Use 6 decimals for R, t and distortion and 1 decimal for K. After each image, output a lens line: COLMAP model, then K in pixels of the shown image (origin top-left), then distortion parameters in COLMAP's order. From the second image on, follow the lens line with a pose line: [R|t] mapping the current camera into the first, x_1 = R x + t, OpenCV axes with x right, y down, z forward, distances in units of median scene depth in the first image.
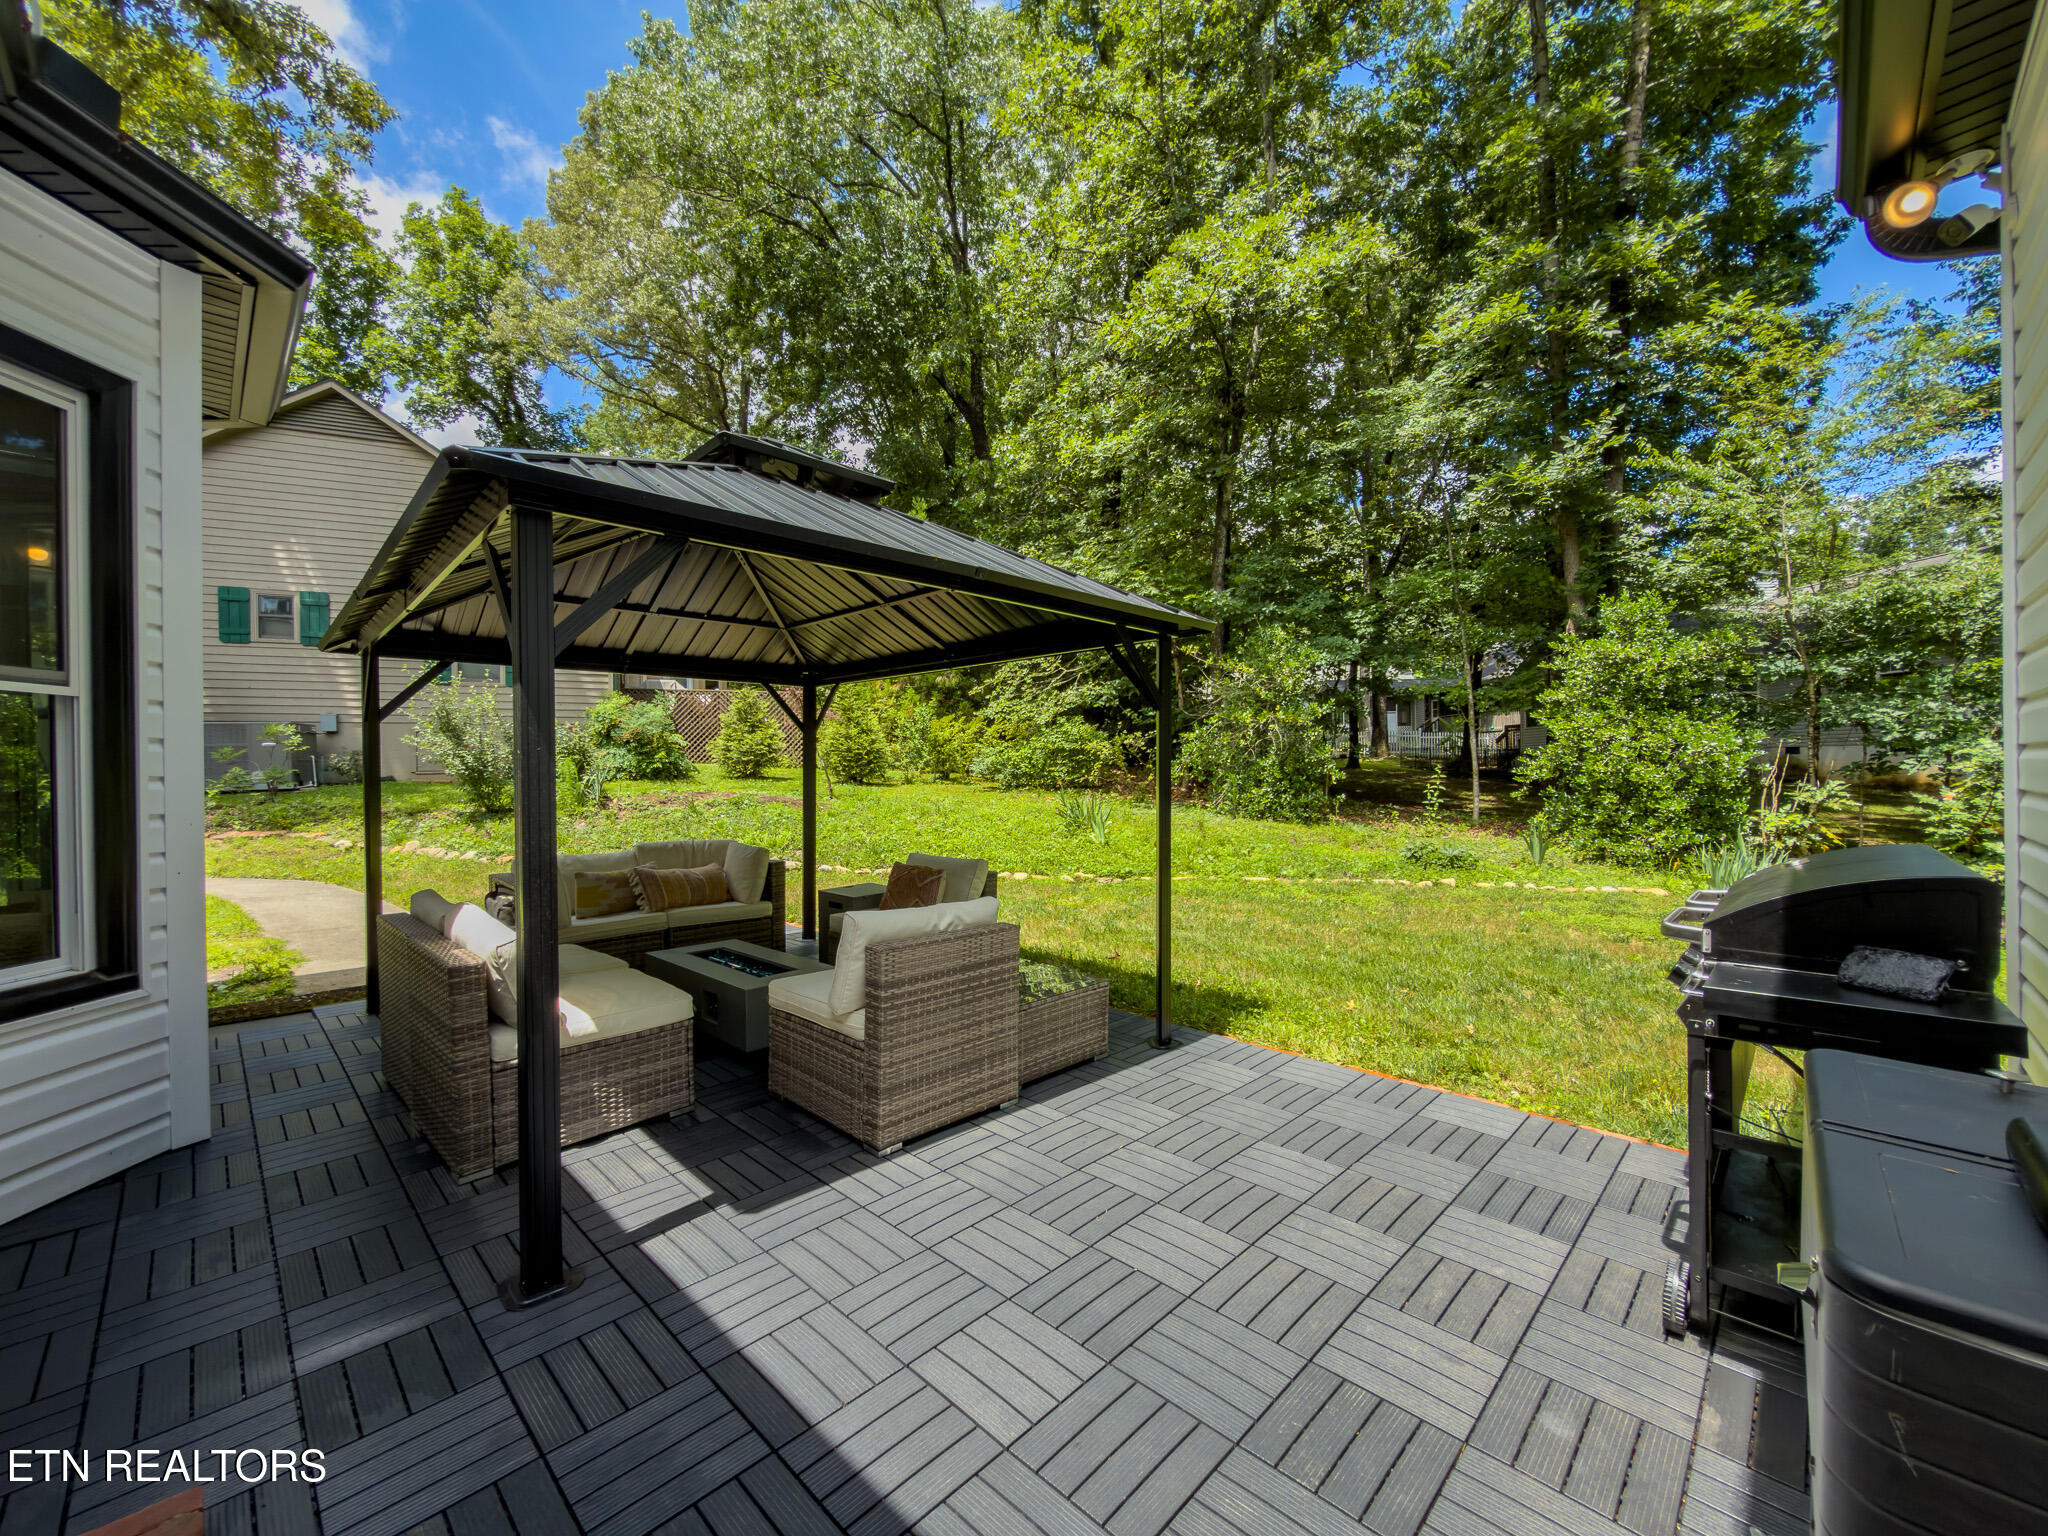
lens RADIAL K [[815.5, 0, 1024.0], [0, 815.5, 768.0], [0, 0, 1]] dist [0.001471, -0.000216]
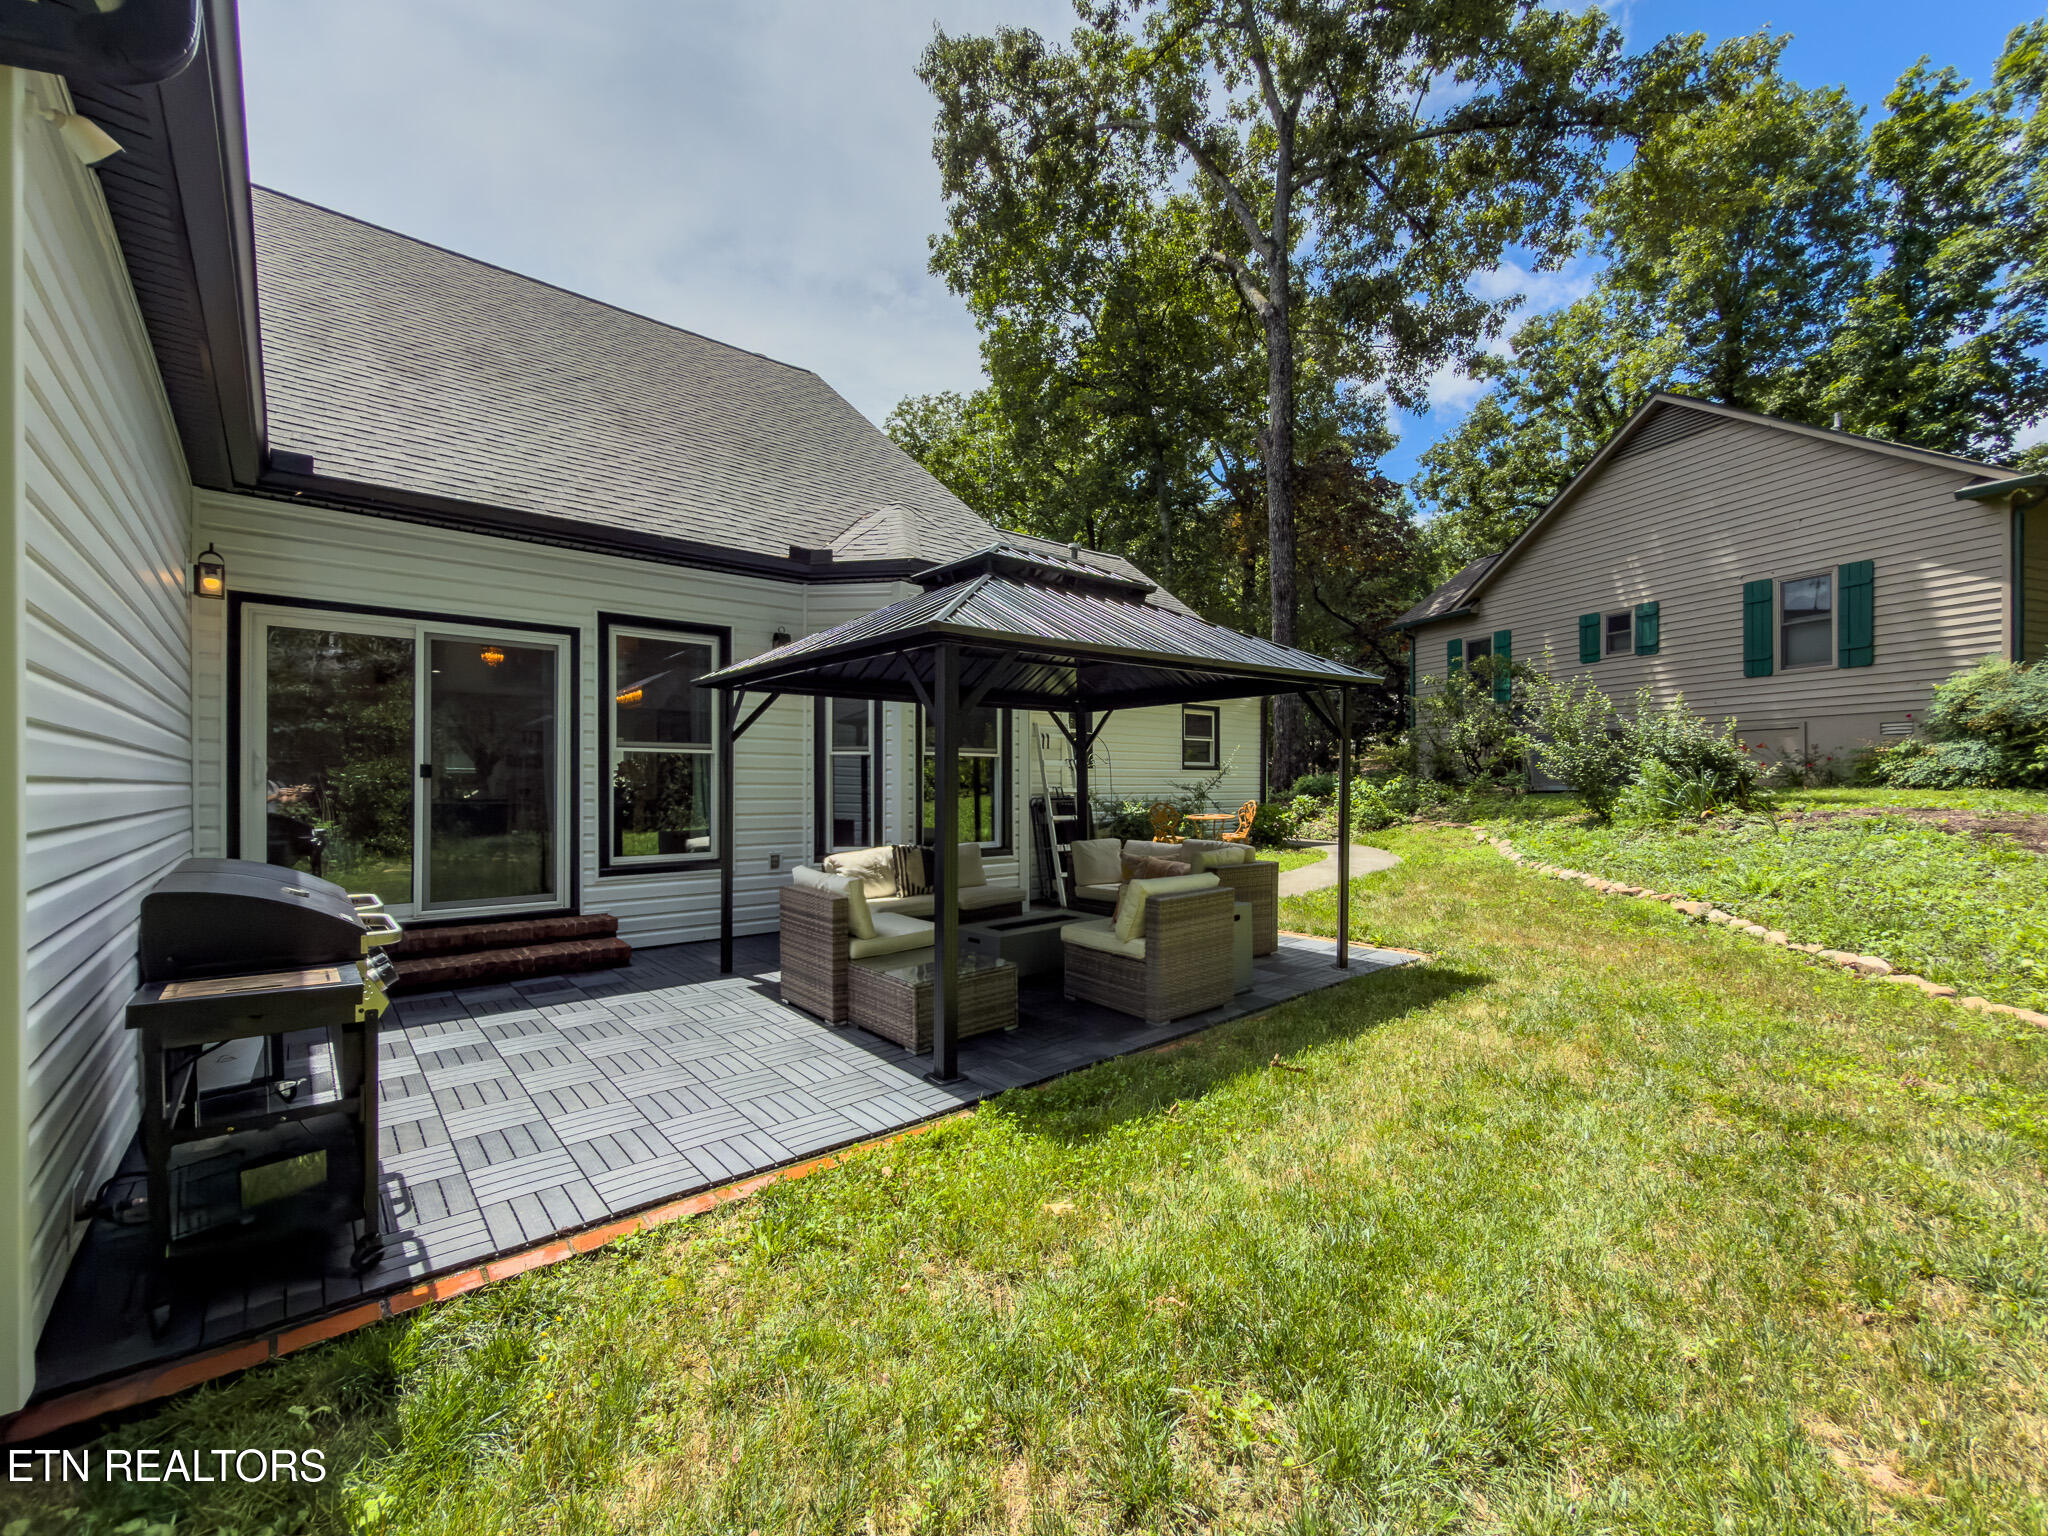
lens RADIAL K [[838.2, 0, 1014.4], [0, 838.2, 759.5], [0, 0, 1]] dist [-0.017783, 0.000097]
pose [[-0.079015, -0.013650, -0.996780, 1.180383], [0.005148, 0.999887, -0.014101, -0.012376], [0.996860, -0.006246, -0.078936, 1.219793]]
